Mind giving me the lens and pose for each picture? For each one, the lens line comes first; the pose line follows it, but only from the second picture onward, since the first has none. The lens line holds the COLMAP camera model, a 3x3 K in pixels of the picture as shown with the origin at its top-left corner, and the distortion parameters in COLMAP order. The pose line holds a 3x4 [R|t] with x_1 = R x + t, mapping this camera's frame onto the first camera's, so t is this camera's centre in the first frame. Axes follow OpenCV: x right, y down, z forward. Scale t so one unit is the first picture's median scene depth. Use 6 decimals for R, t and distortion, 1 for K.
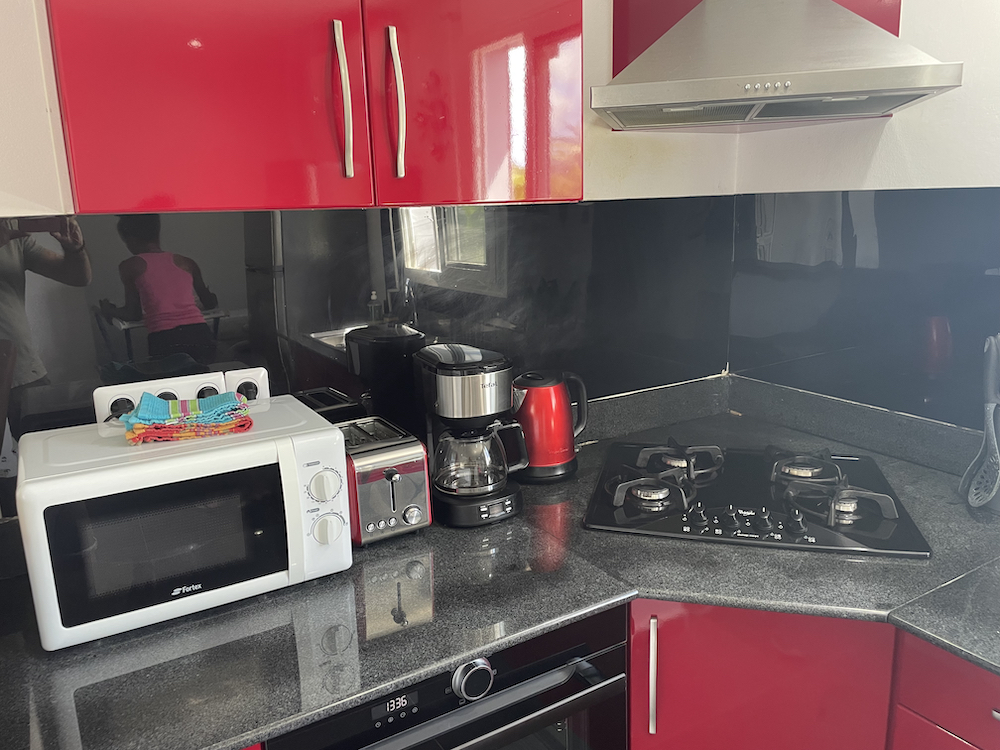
lens RADIAL K [[758.9, 0, 499.7], [0, 758.9, 377.0], [0, 0, 1]] dist [0.060306, -0.041997]
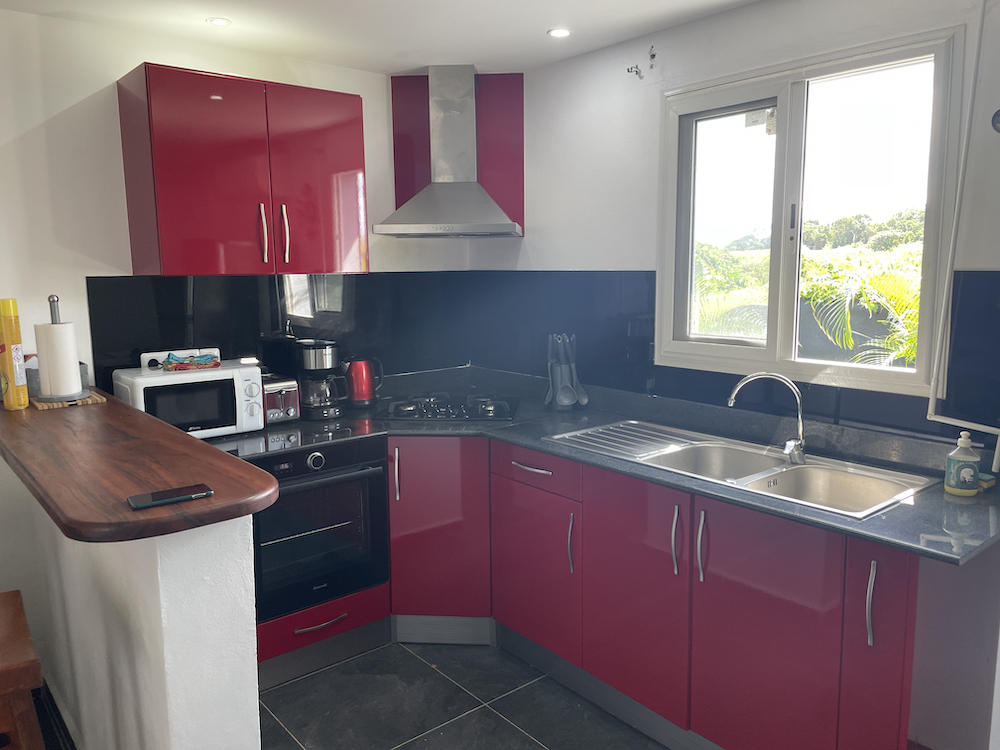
lens RADIAL K [[758.9, 0, 500.5], [0, 758.9, 371.2], [0, 0, 1]] dist [0.060306, -0.041997]
pose [[0.988329, -0.006320, 0.152201, 0.139297], [0.019894, 0.995937, -0.087828, 0.252164], [-0.151027, 0.089831, 0.984439, -1.188165]]
